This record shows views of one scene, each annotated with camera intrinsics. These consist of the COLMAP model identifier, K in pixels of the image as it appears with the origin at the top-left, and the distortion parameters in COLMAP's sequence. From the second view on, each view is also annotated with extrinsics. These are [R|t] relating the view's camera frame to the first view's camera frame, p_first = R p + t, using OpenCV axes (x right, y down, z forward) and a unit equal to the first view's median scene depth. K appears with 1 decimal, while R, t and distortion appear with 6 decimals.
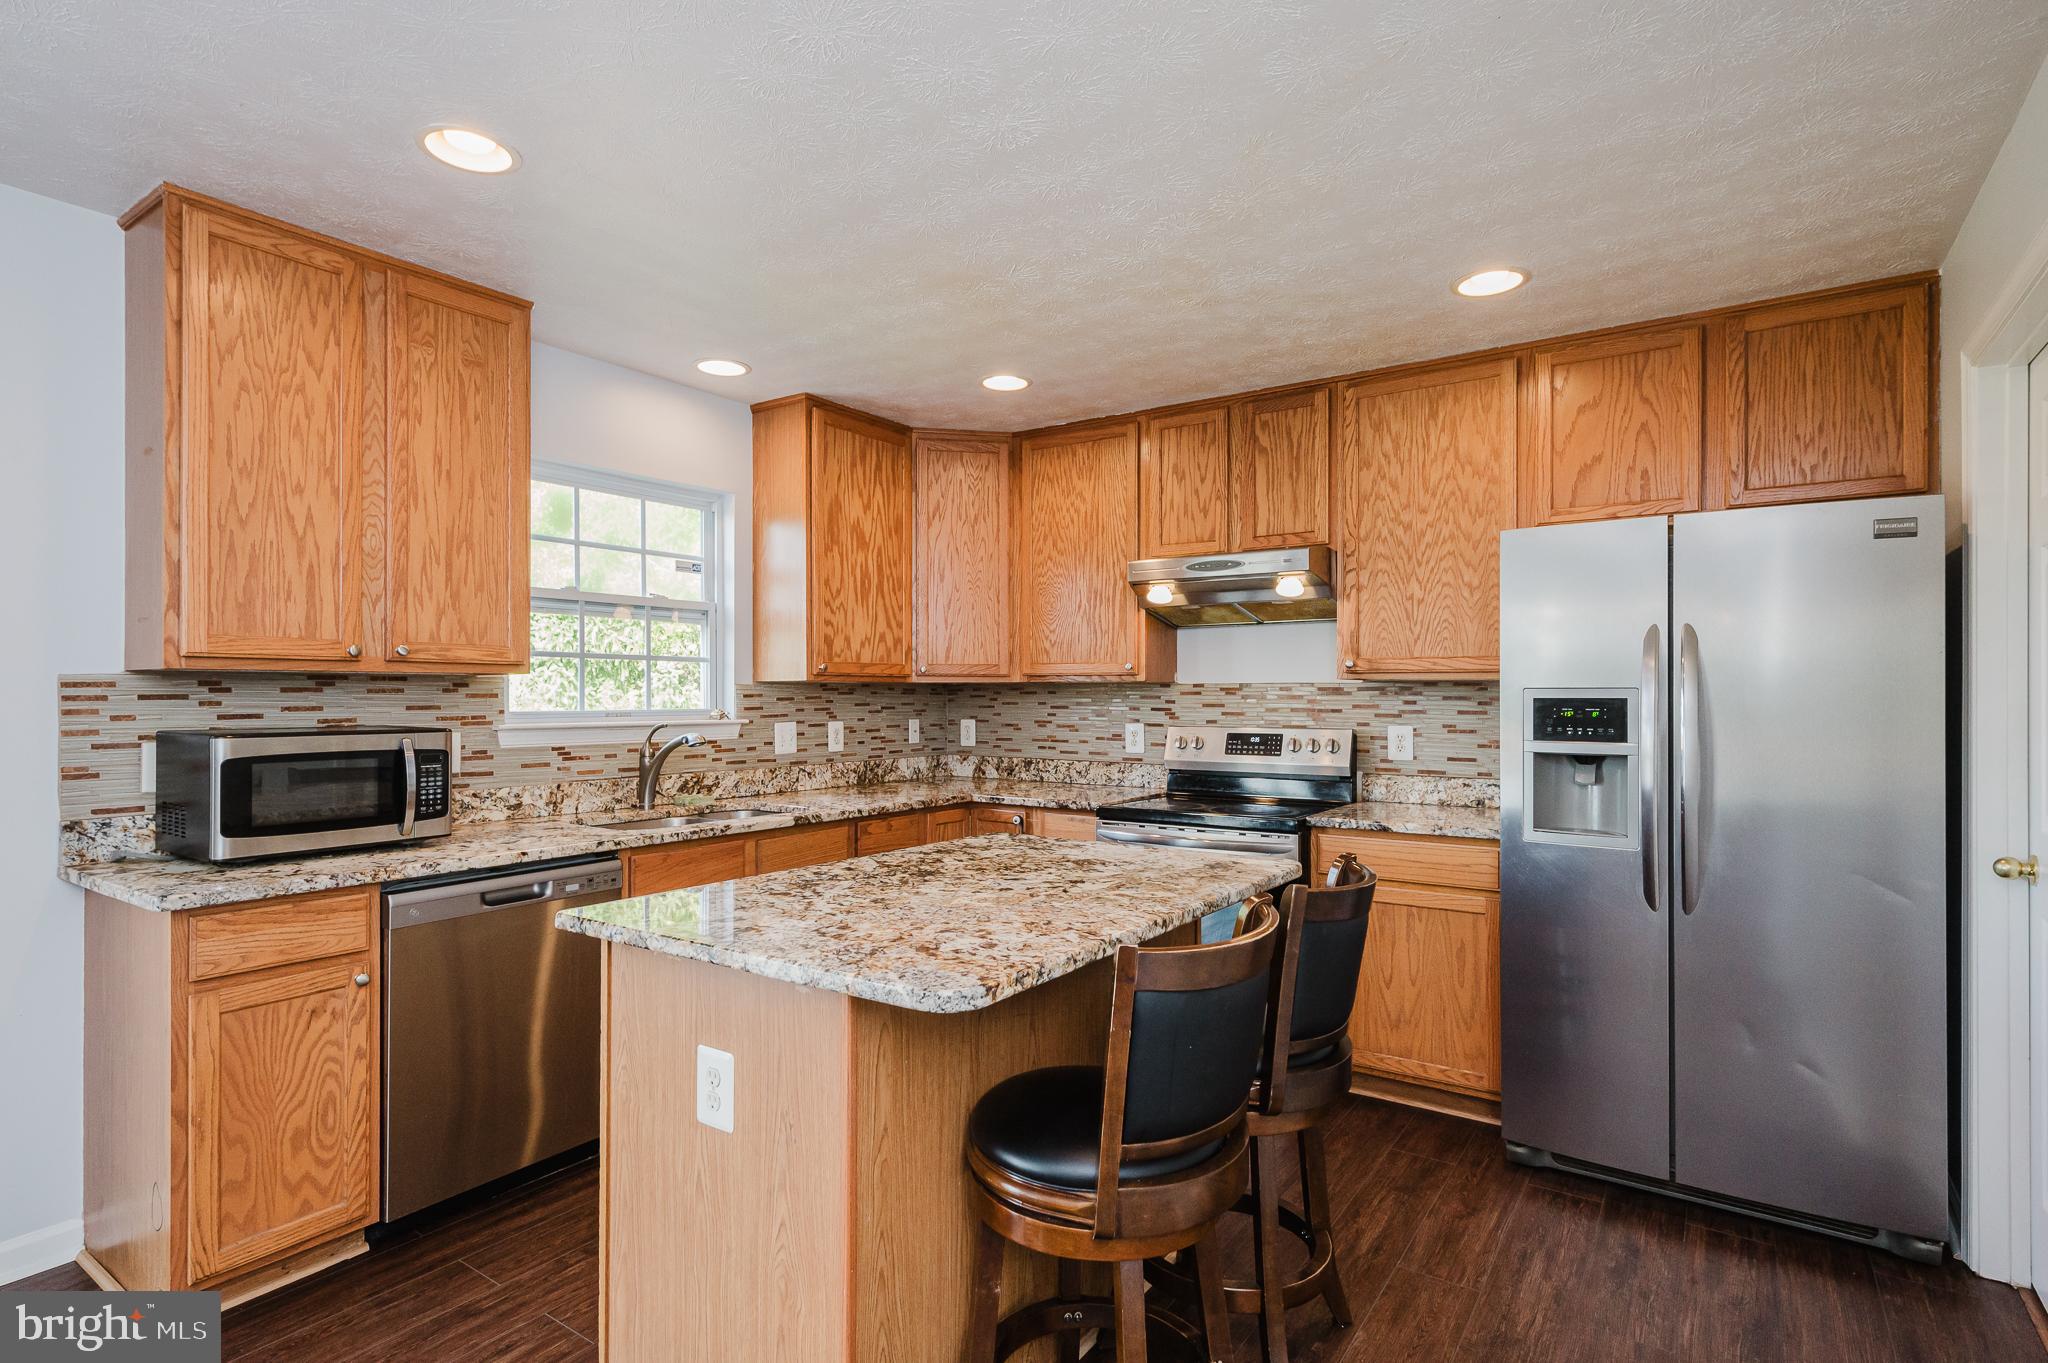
lens RADIAL K [[1016.0, 0, 1027.0], [0, 1016.0, 686.9], [0, 0, 1]] dist [0.011011, 0.000359]
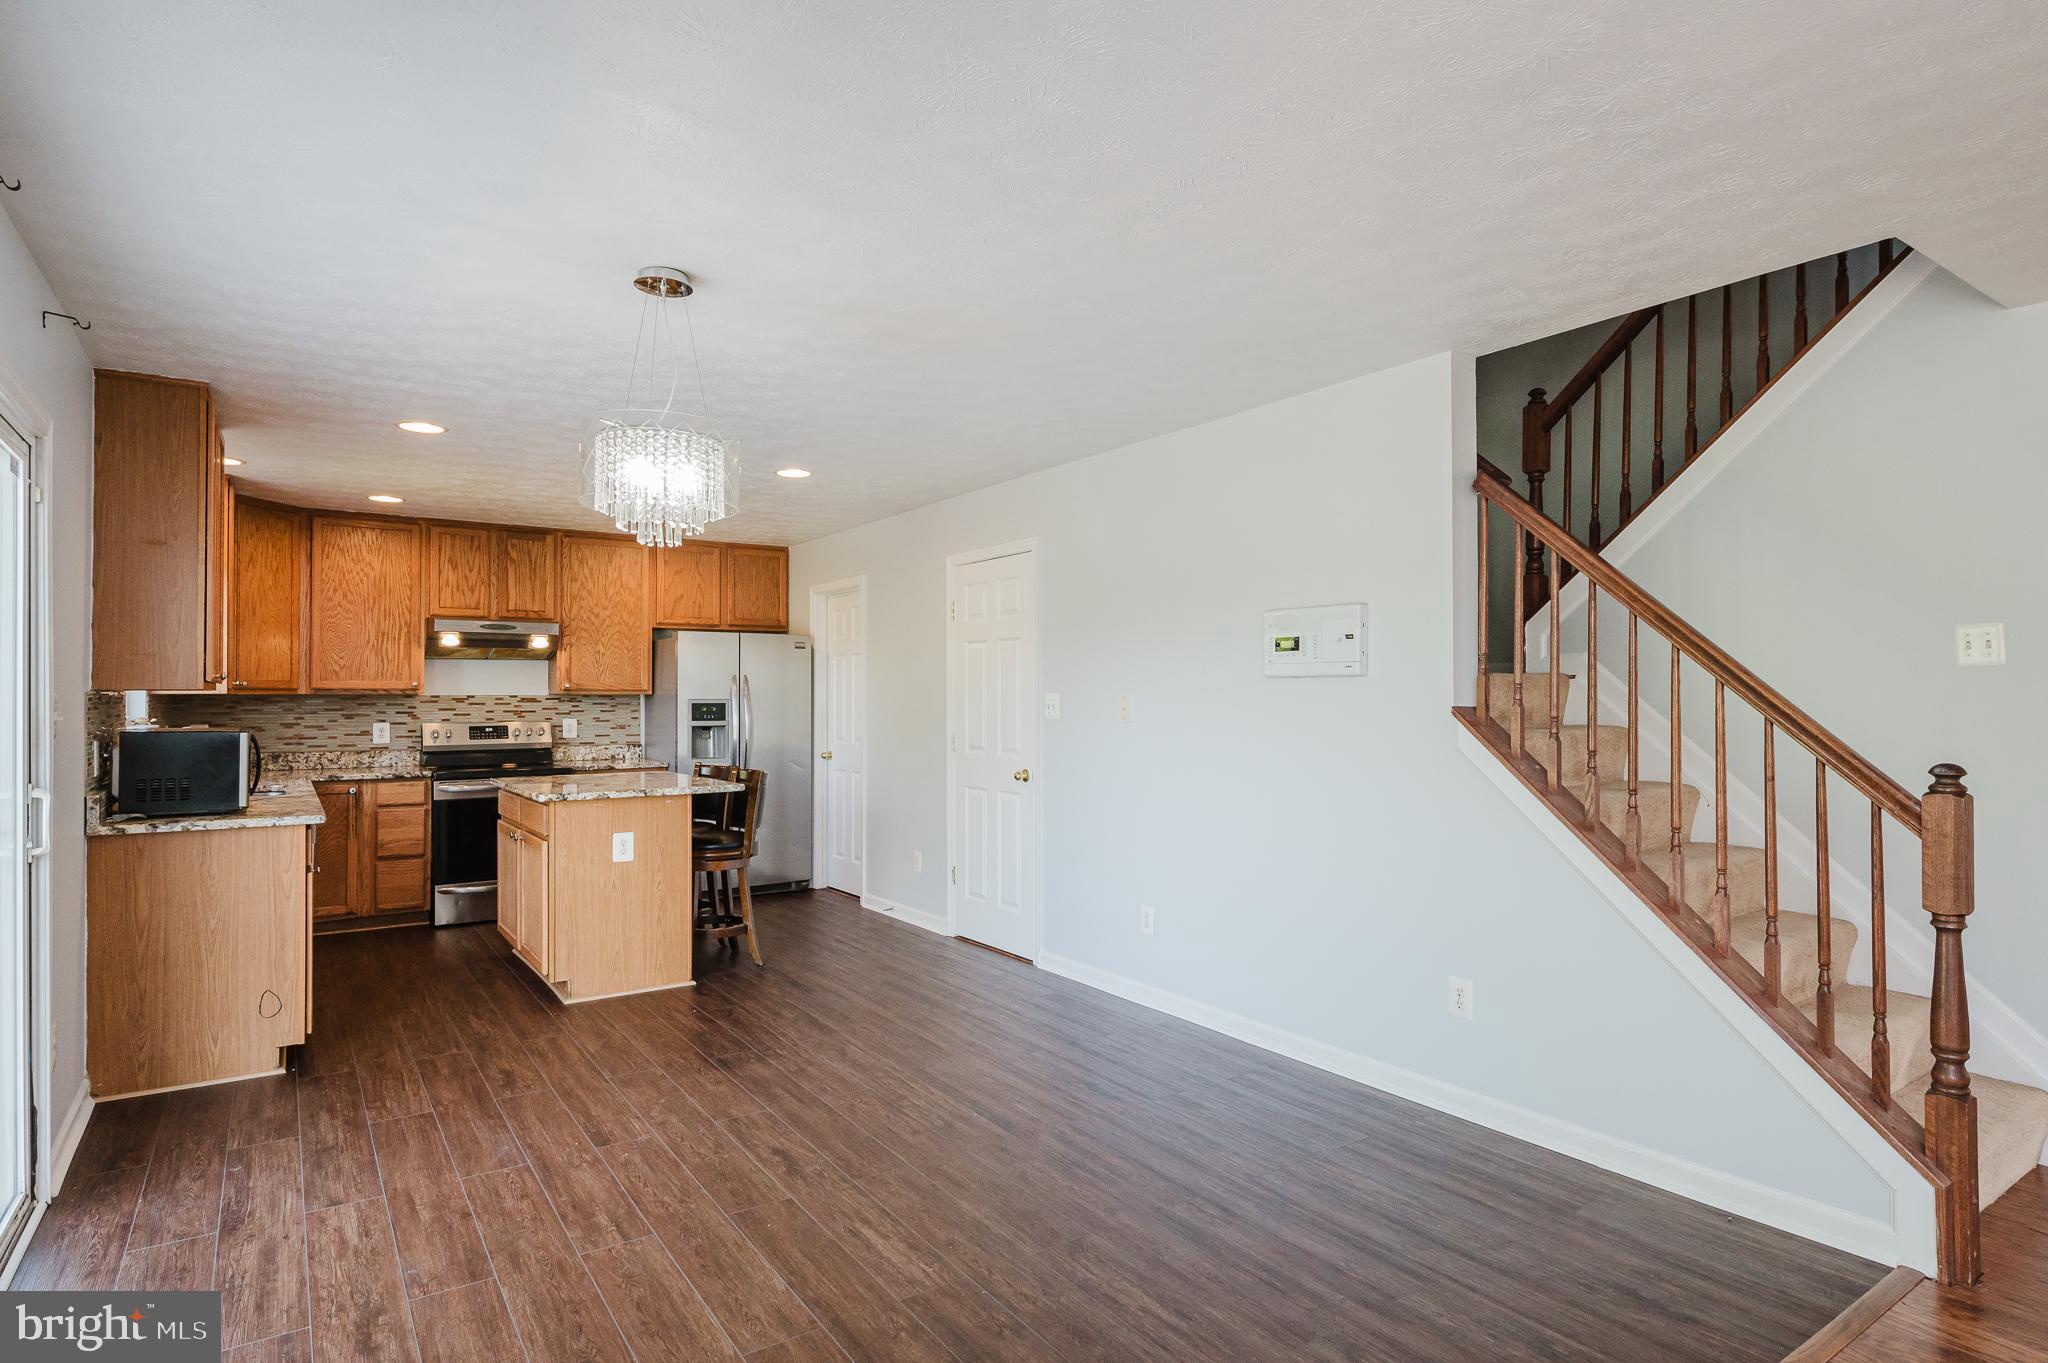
lens RADIAL K [[1092.7, 0, 1023.1], [0, 1092.7, 708.2], [0, 0, 1]] dist [-0.002367, -0.001573]
pose [[0.357652, -0.010617, 0.933795, -1.202136], [-0.003800, 0.999911, 0.012824, -0.009655], [-0.933847, -0.008135, 0.357580, -0.474278]]
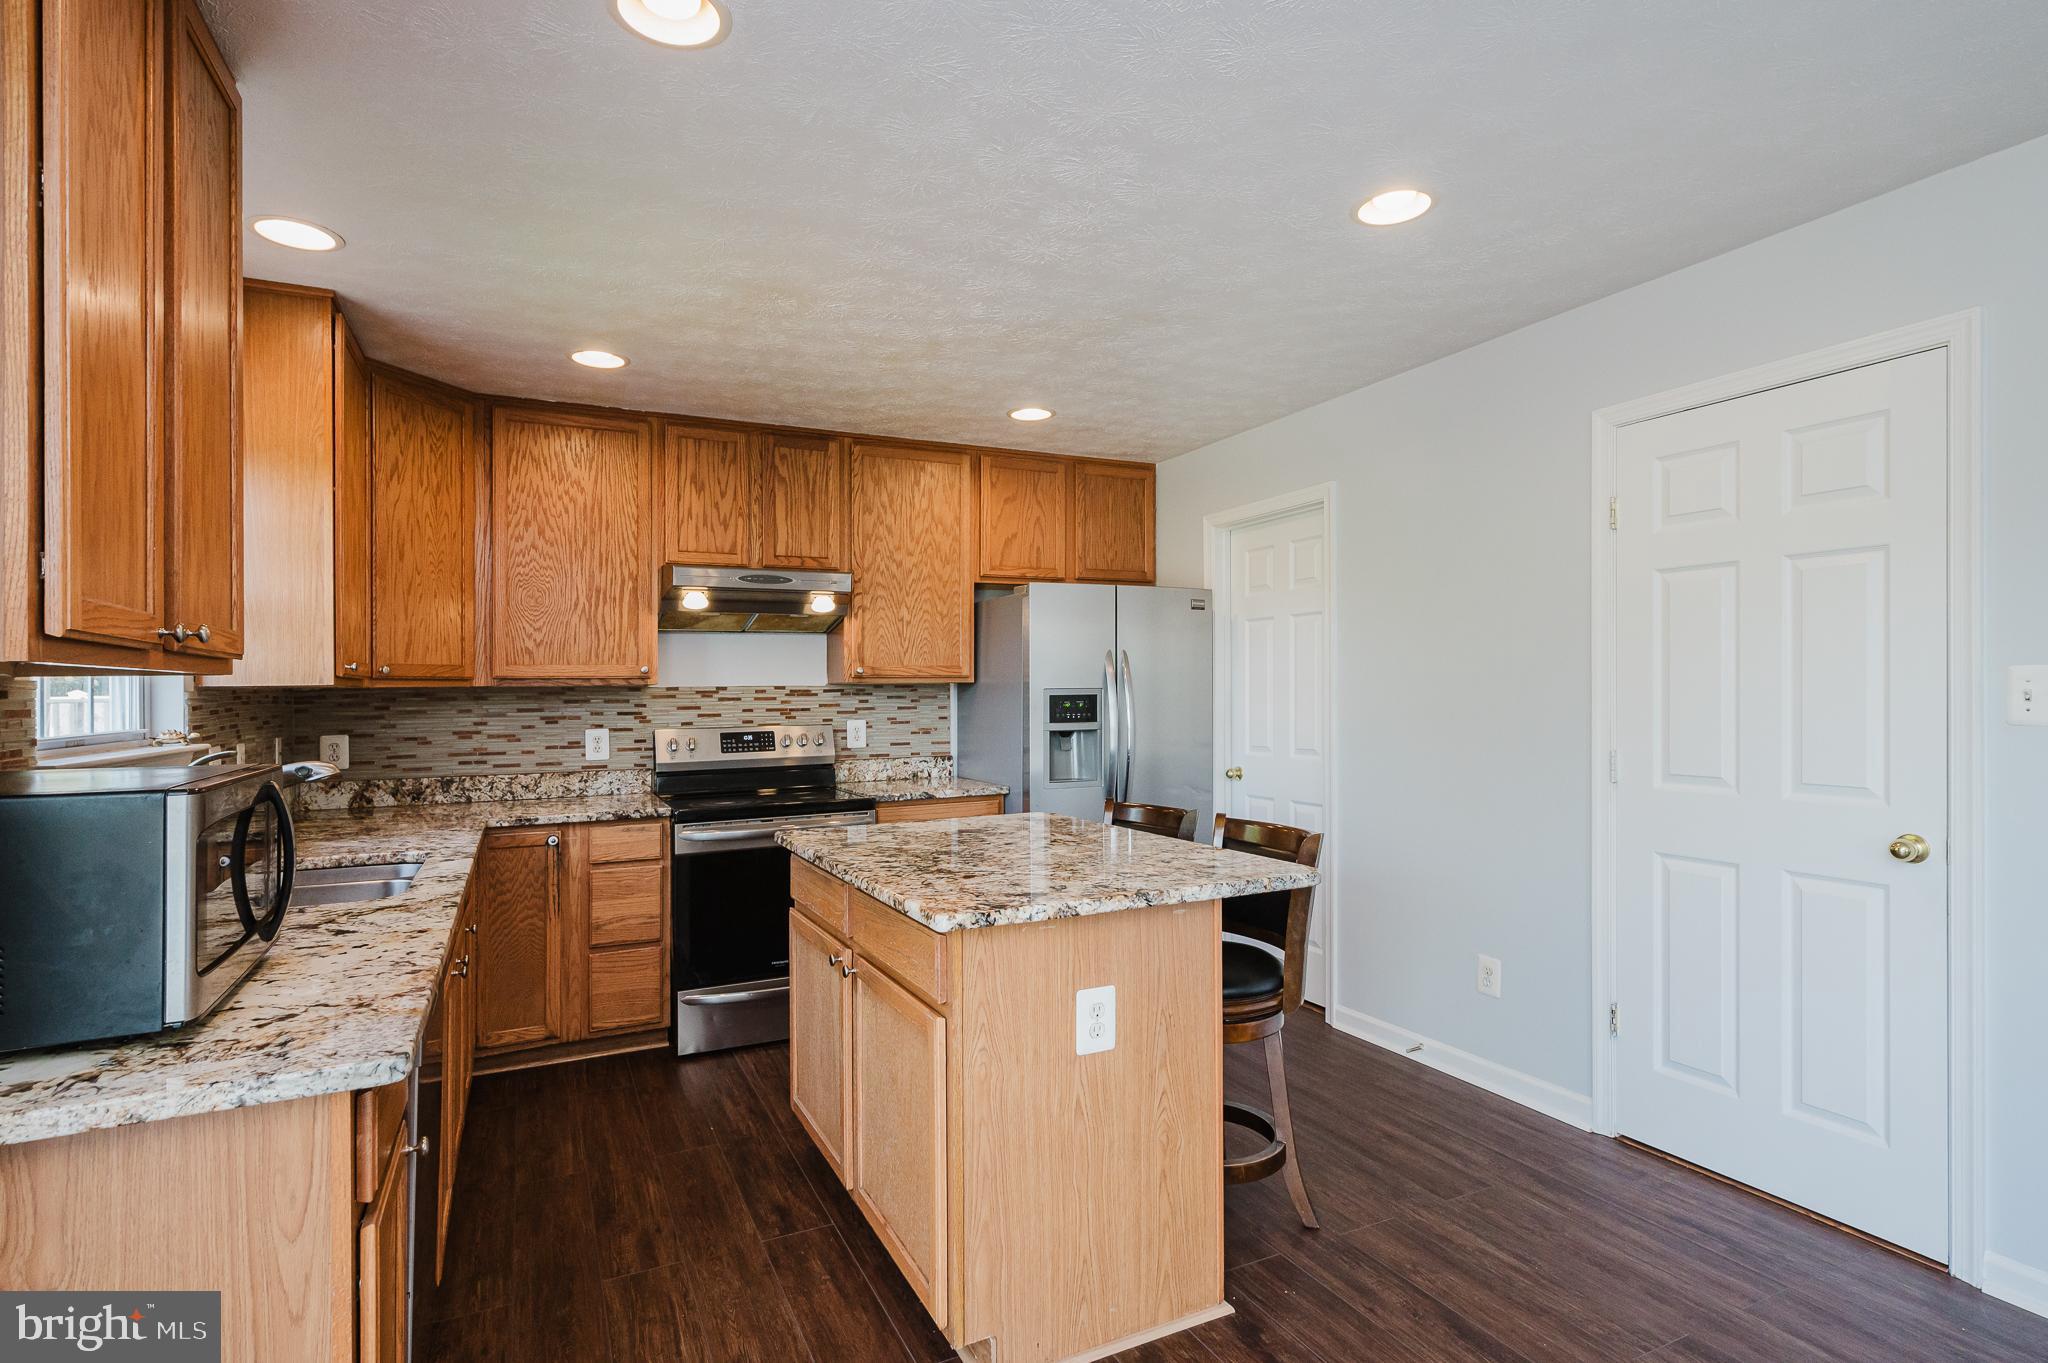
lens RADIAL K [[1022.6, 0, 1017.9], [0, 1022.6, 696.5], [0, 0, 1]] dist [0.001206, -0.000358]
pose [[0.492784, -0.012248, 0.870065, -0.636588], [0.006625, 0.999925, 0.010324, -0.002282], [-0.870126, 0.000676, 0.492828, 0.217143]]
